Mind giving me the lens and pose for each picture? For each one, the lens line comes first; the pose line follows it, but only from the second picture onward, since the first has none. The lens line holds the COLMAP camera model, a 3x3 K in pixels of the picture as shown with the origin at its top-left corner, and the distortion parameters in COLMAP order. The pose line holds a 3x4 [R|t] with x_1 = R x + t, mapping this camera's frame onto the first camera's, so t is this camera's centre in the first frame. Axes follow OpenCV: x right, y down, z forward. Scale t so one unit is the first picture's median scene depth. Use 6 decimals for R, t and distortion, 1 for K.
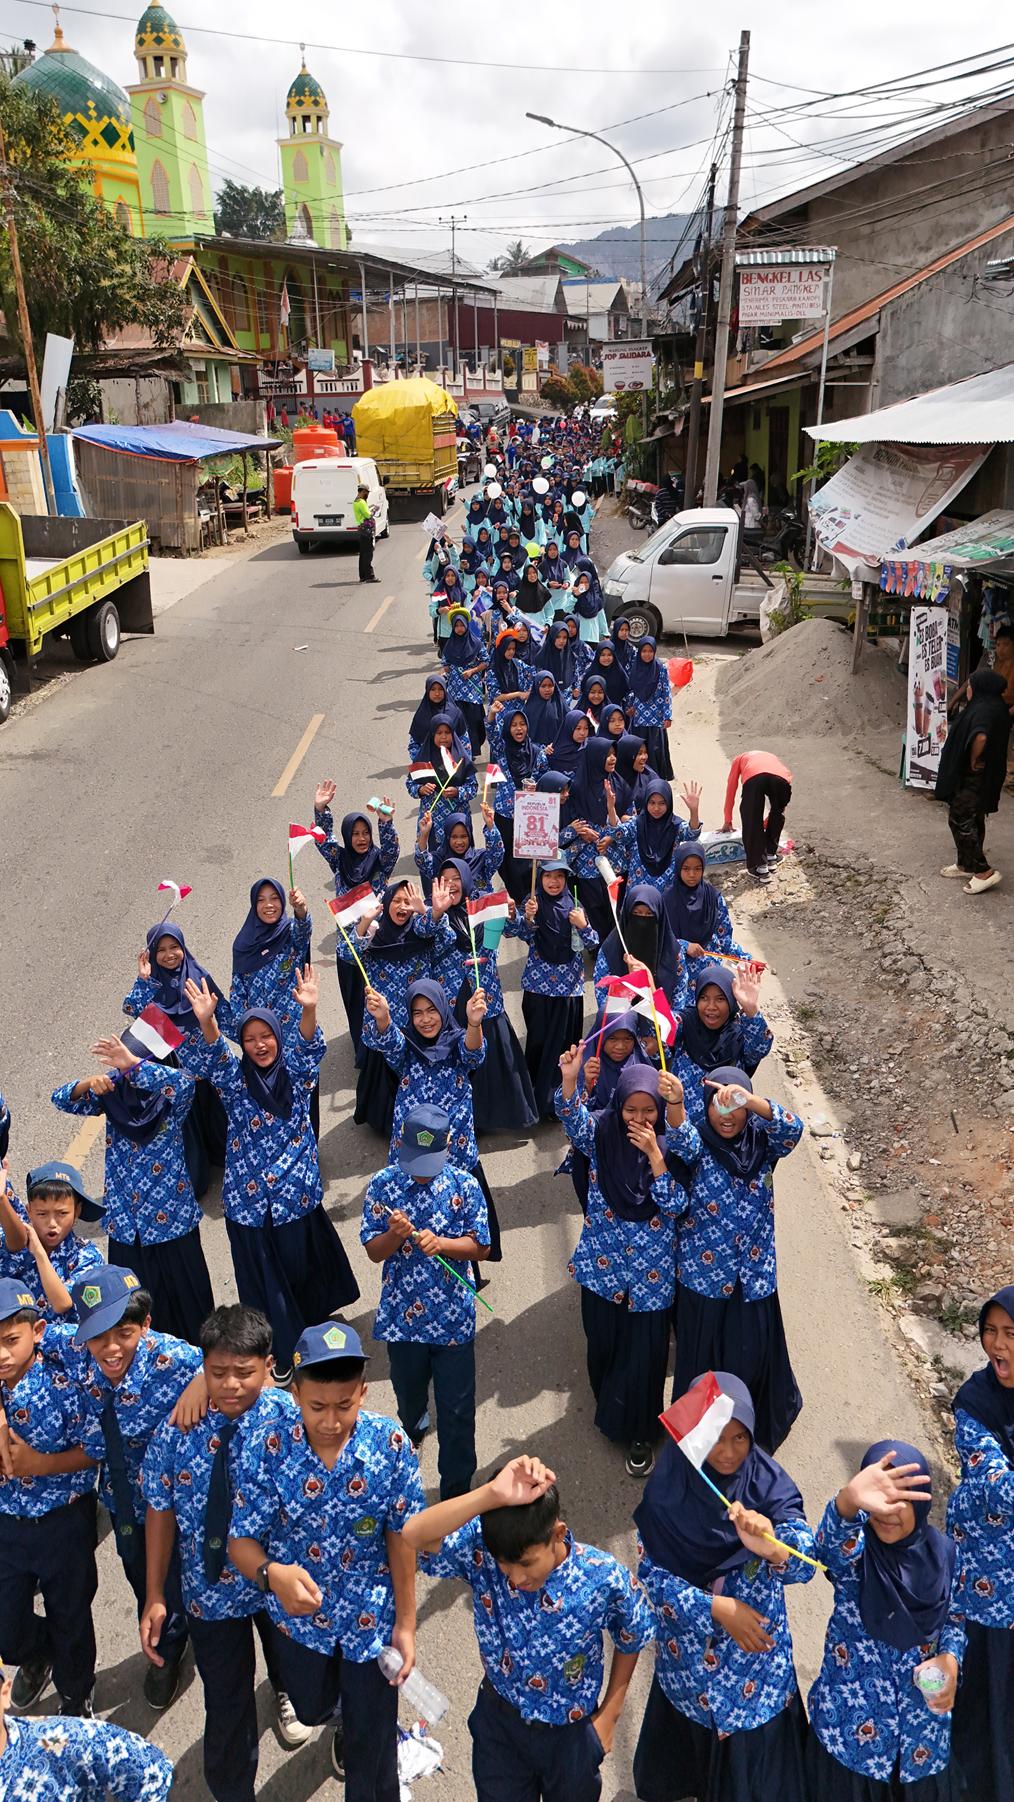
lens RADIAL K [[1327.6, 0, 507.0], [0, 1327.6, 901.0], [0, 0, 1]] dist [0.048343, -0.035509]
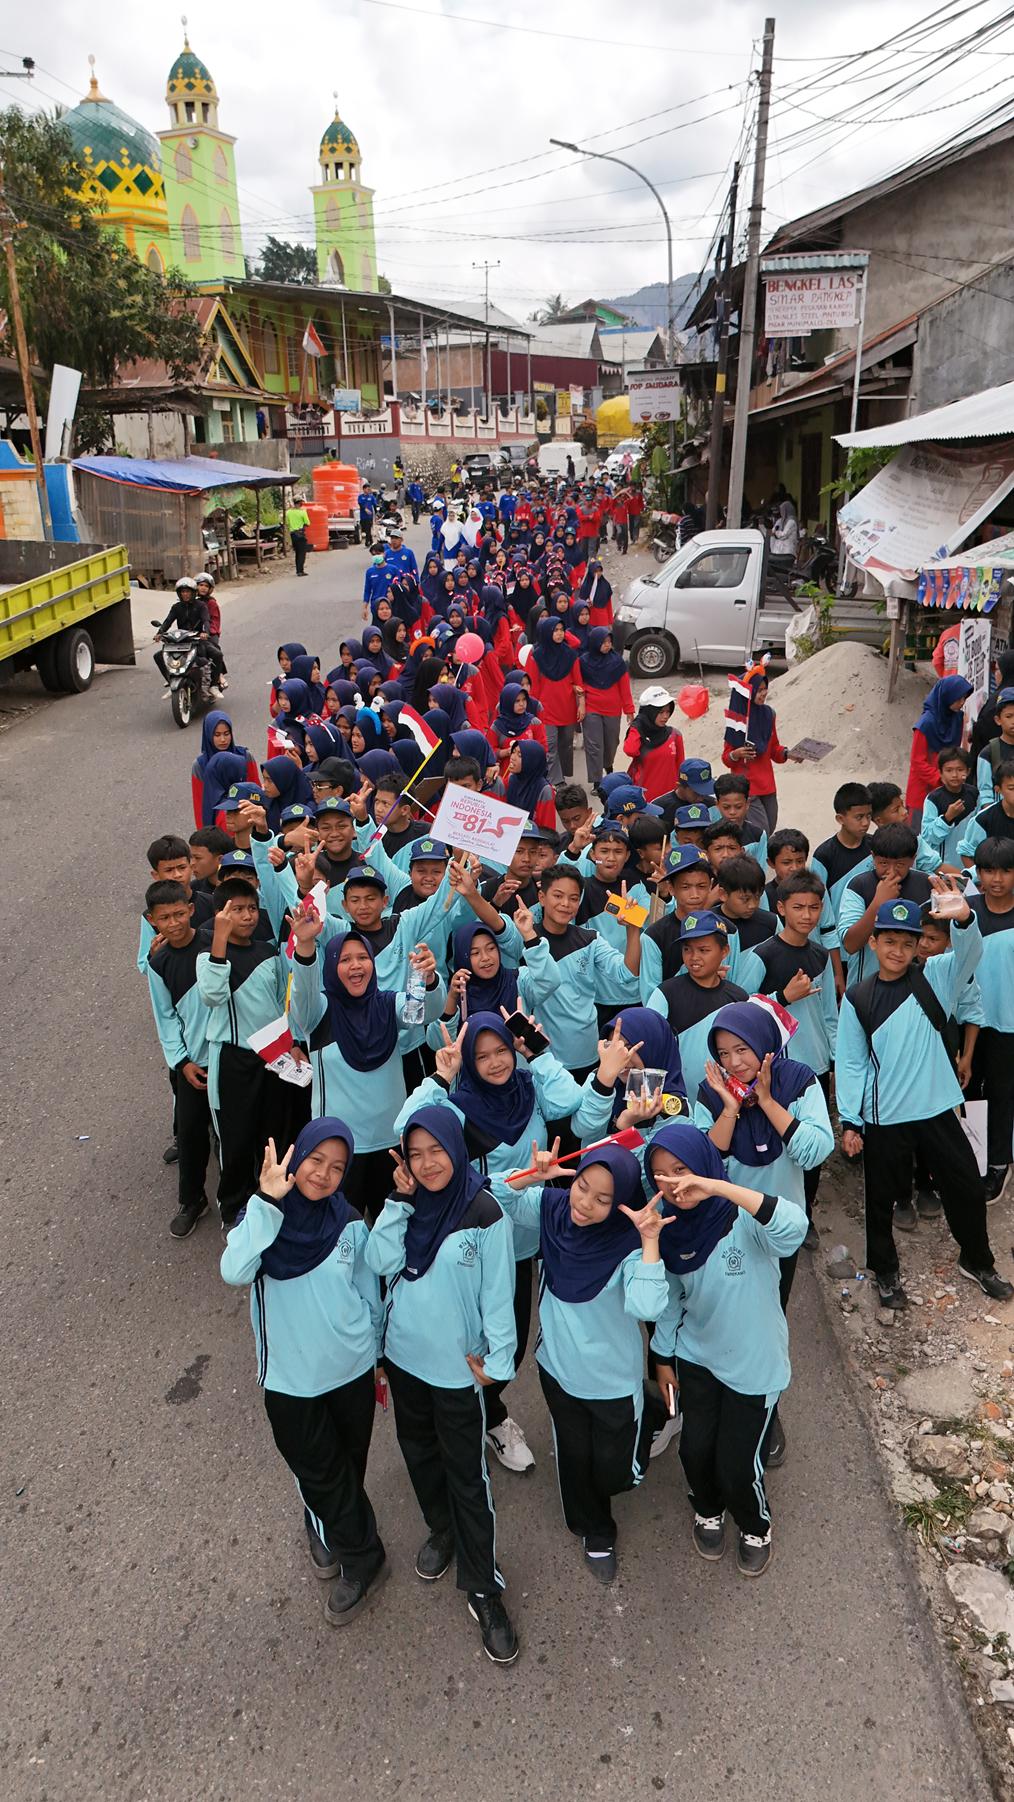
lens RADIAL K [[1334.8, 0, 507.0], [0, 1334.8, 901.0], [0, 0, 1]] dist [0.031417, -0.005991]
pose [[0.999582, 0.005368, -0.028400, 0.022935], [-0.006364, 0.999363, -0.035112, -0.004059], [0.028193, 0.035278, 0.998980, 0.077434]]
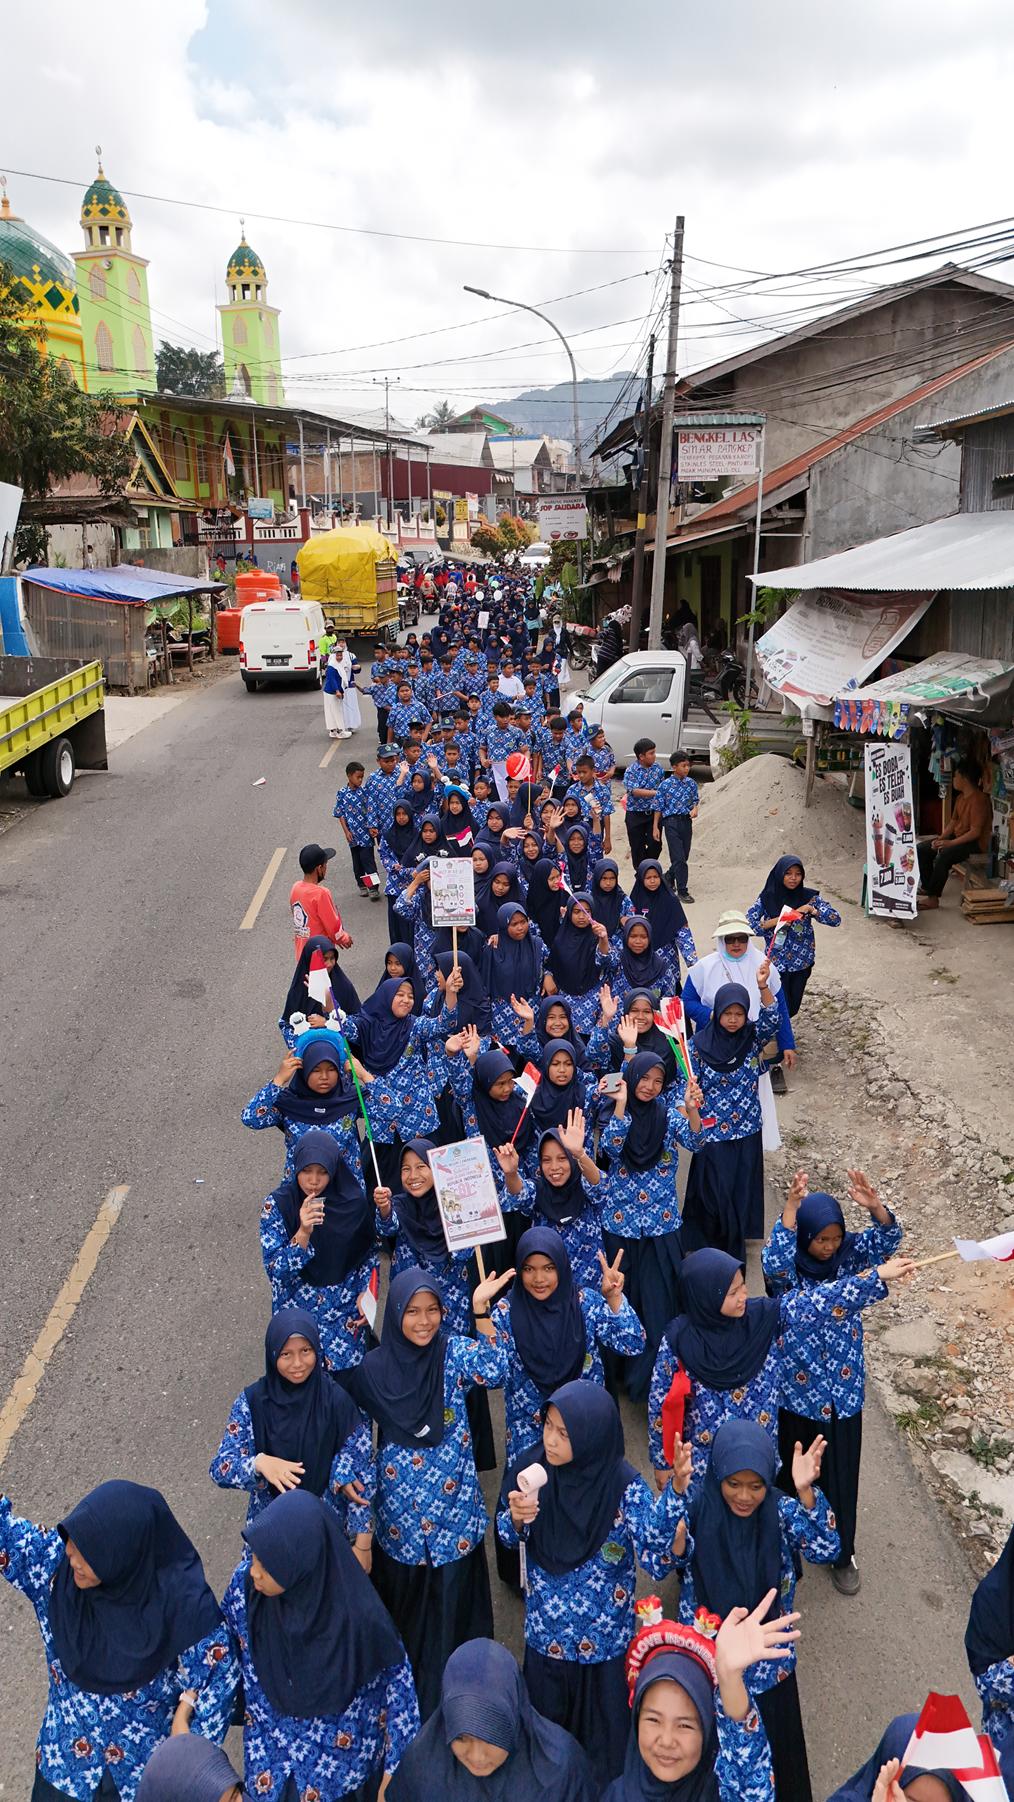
lens RADIAL K [[1327.6, 0, 507.0], [0, 1327.6, 901.0], [0, 0, 1]] dist [0.048343, -0.035509]
pose [[0.998523, -0.007091, 0.053874, -0.019510], [0.012413, 0.994998, -0.099121, 0.000647], [-0.052901, 0.099644, 0.993616, -0.000894]]
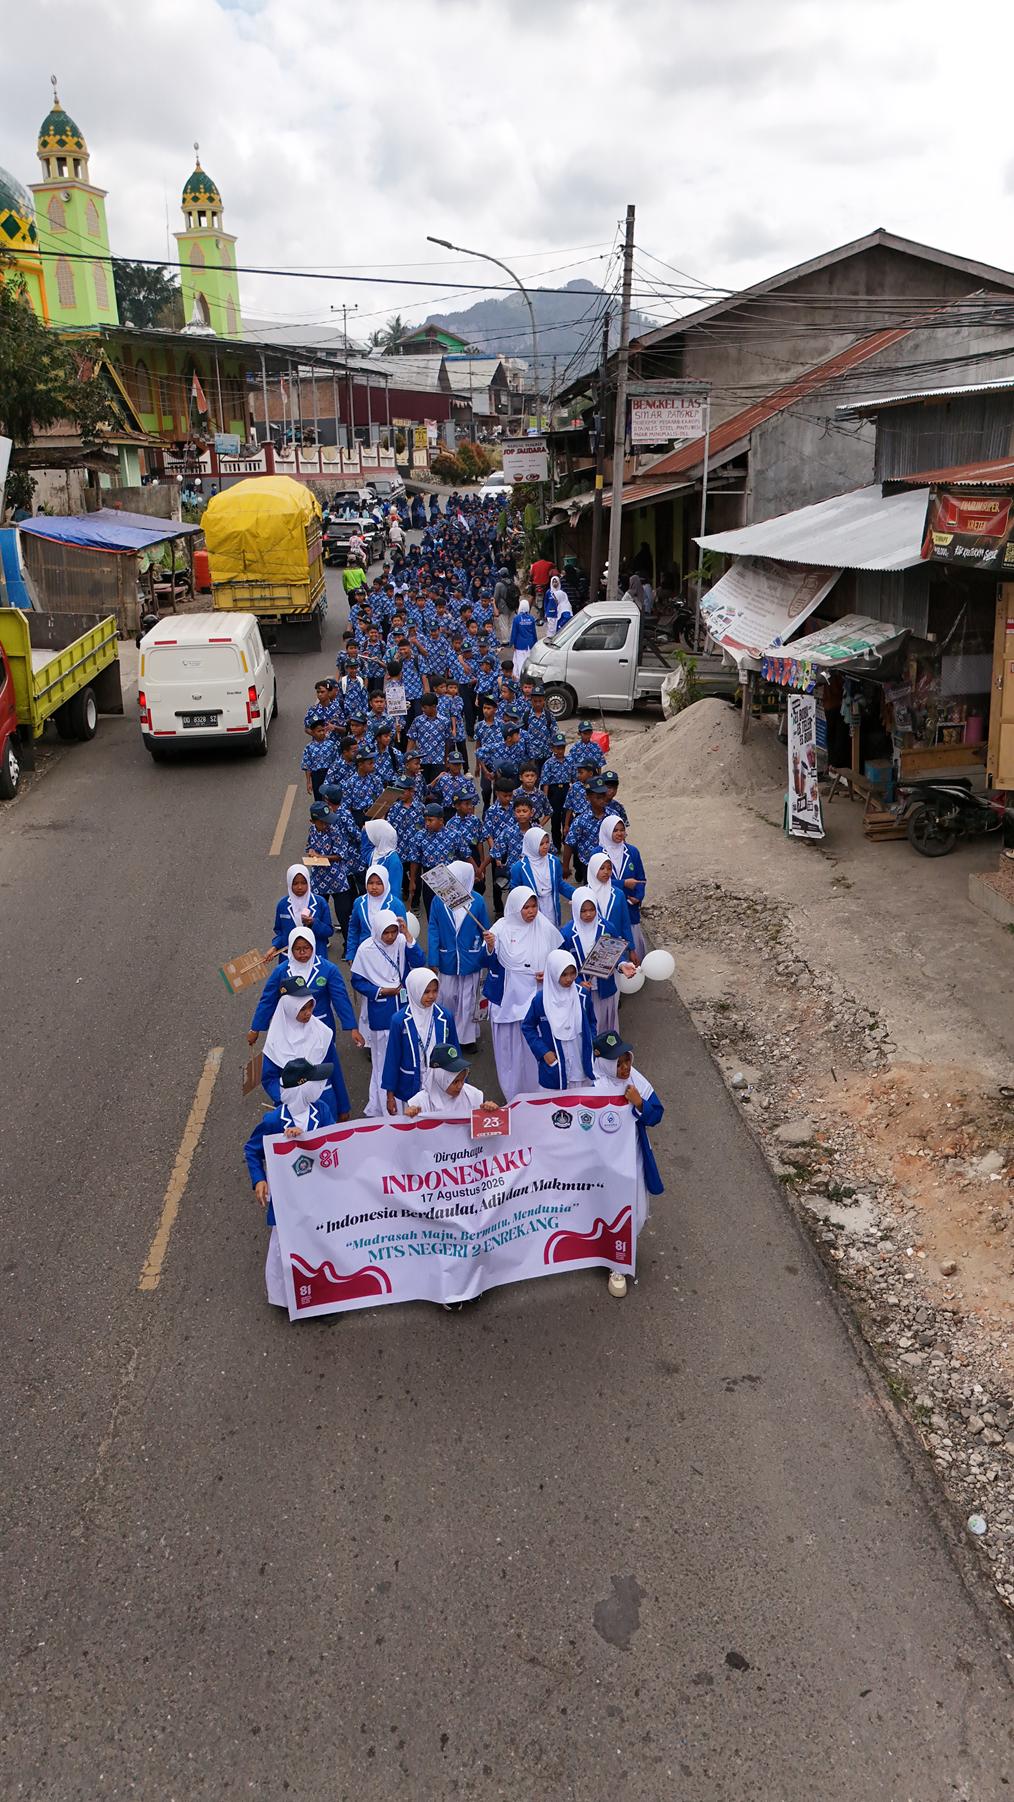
lens RADIAL K [[1327.6, 0, 507.0], [0, 1327.6, 901.0], [0, 0, 1]] dist [0.048343, -0.035509]
pose [[0.996330, -0.026551, 0.081374, -0.039854], [0.029971, 0.998706, -0.041089, 0.011113], [-0.080178, 0.043377, 0.995836, -0.128721]]
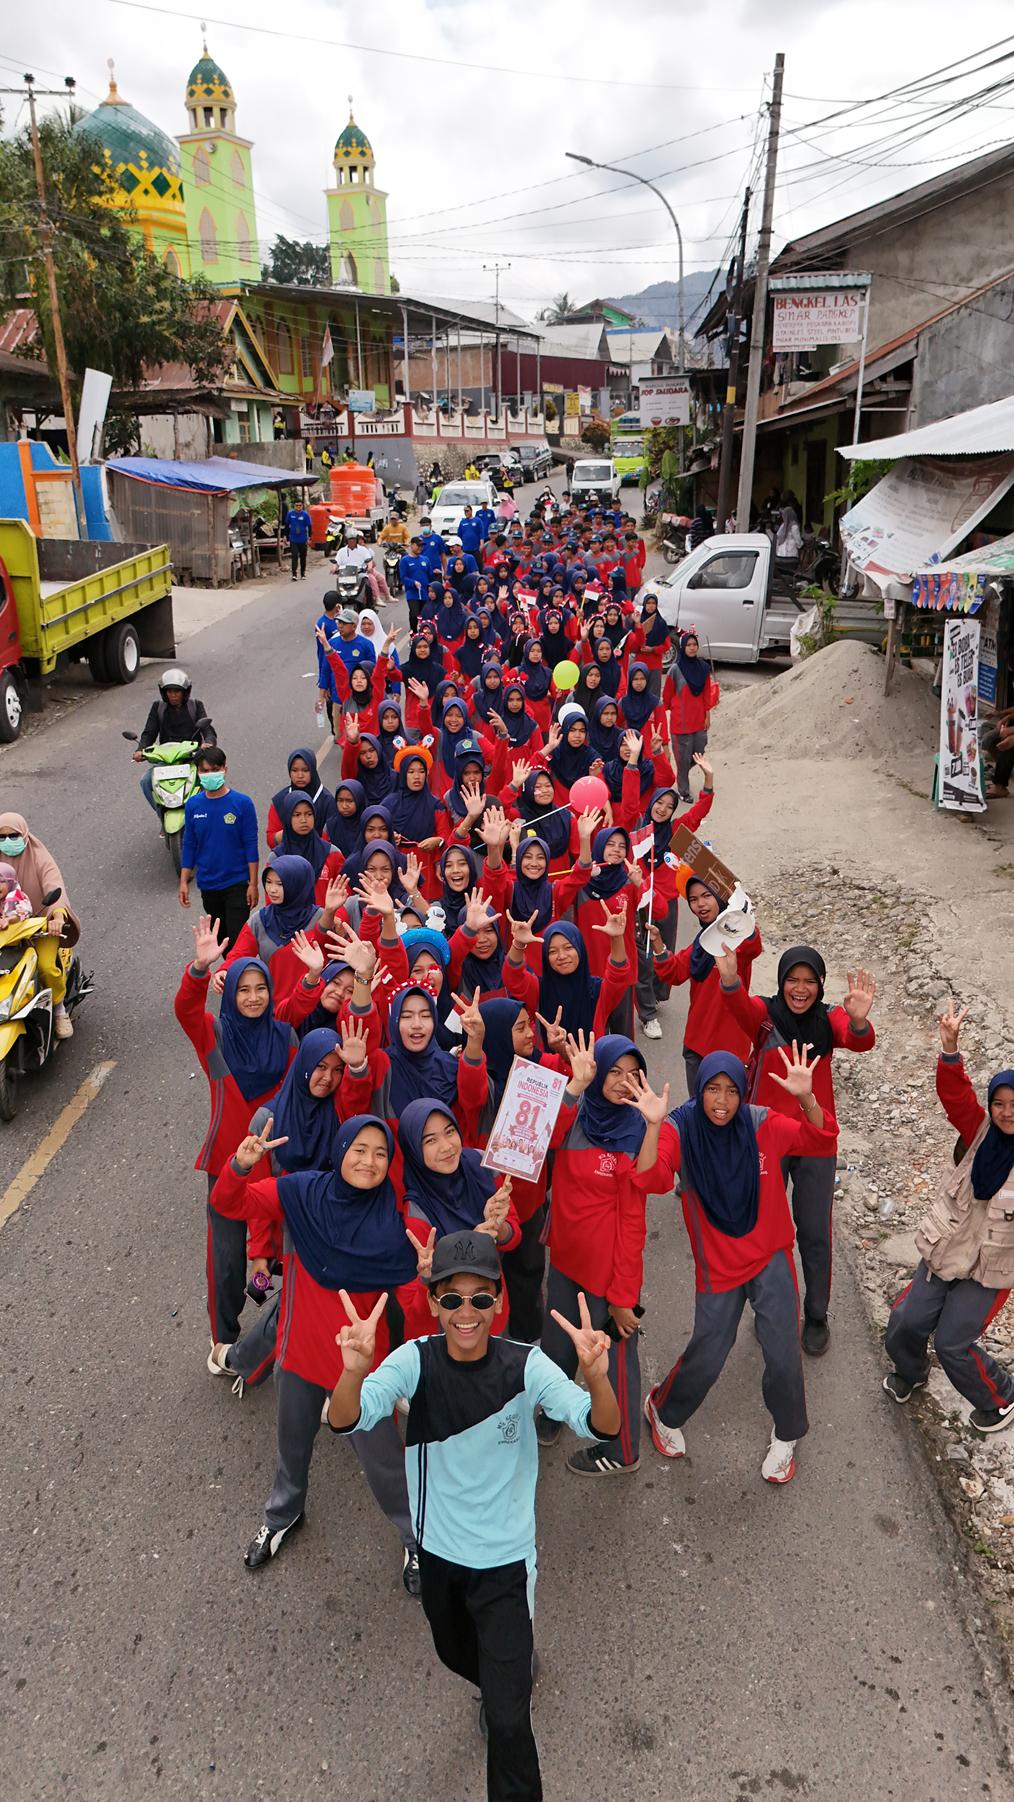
lens RADIAL K [[1334.8, 0, 507.0], [0, 1334.8, 901.0], [0, 0, 1]] dist [0.031417, -0.005991]
pose [[0.999480, 0.012147, -0.029865, 0.012636], [-0.013149, 0.999350, -0.033578, 0.009287], [0.029437, 0.033953, 0.998990, 0.023851]]
